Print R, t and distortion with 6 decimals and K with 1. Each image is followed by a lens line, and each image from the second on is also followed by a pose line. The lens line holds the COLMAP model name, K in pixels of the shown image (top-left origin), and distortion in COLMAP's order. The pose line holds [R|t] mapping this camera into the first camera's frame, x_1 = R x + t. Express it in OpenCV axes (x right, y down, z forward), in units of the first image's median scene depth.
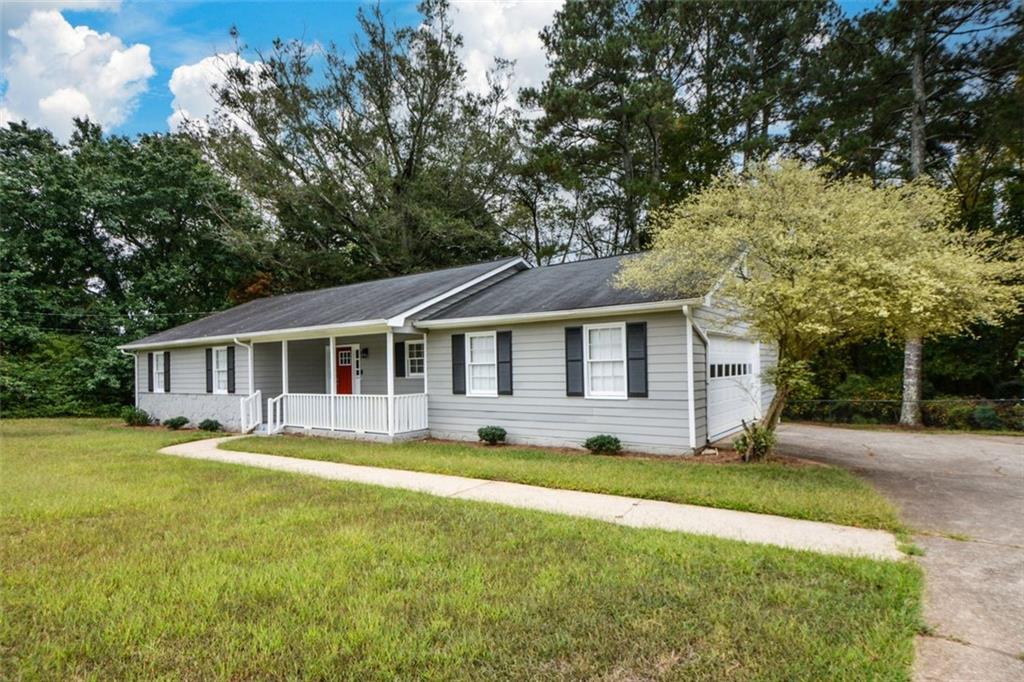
lens RADIAL K [[495.6, 0, 513.0], [0, 495.6, 365.4], [0, 0, 1]] dist [-0.052277, 0.096211]
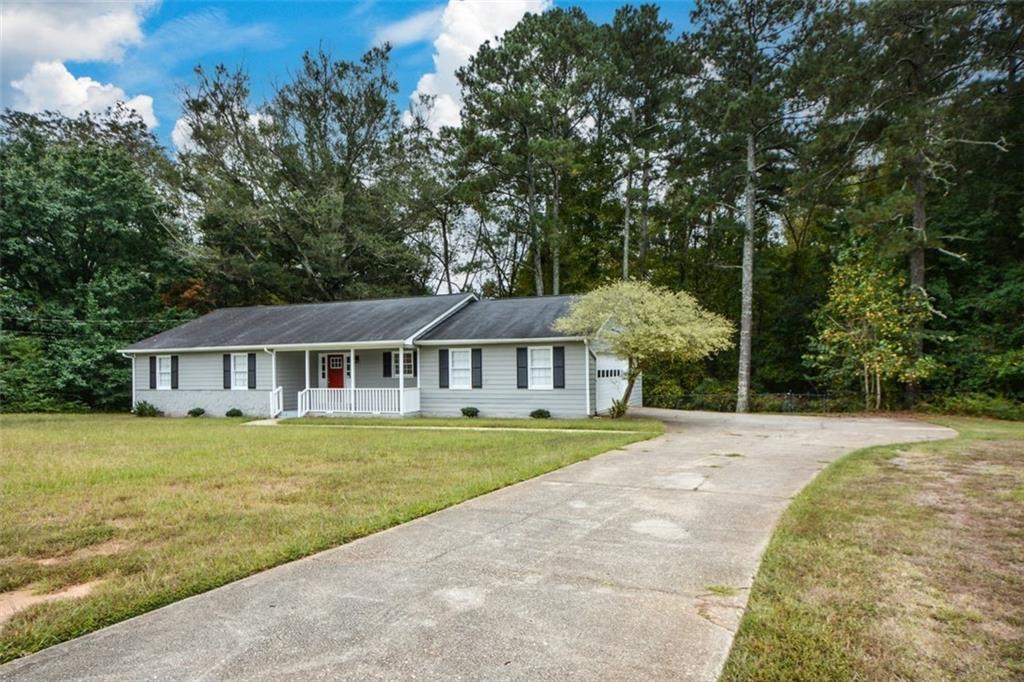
lens RADIAL K [[476.7, 0, 511.0], [0, 476.7, 365.9], [0, 0, 1]] dist [0.000810, -0.000115]
pose [[0.979987, 0.009270, 0.198844, -0.191218], [-0.008216, 0.999947, -0.006125, -0.002909], [-0.198890, 0.004369, 0.980012, -0.481094]]
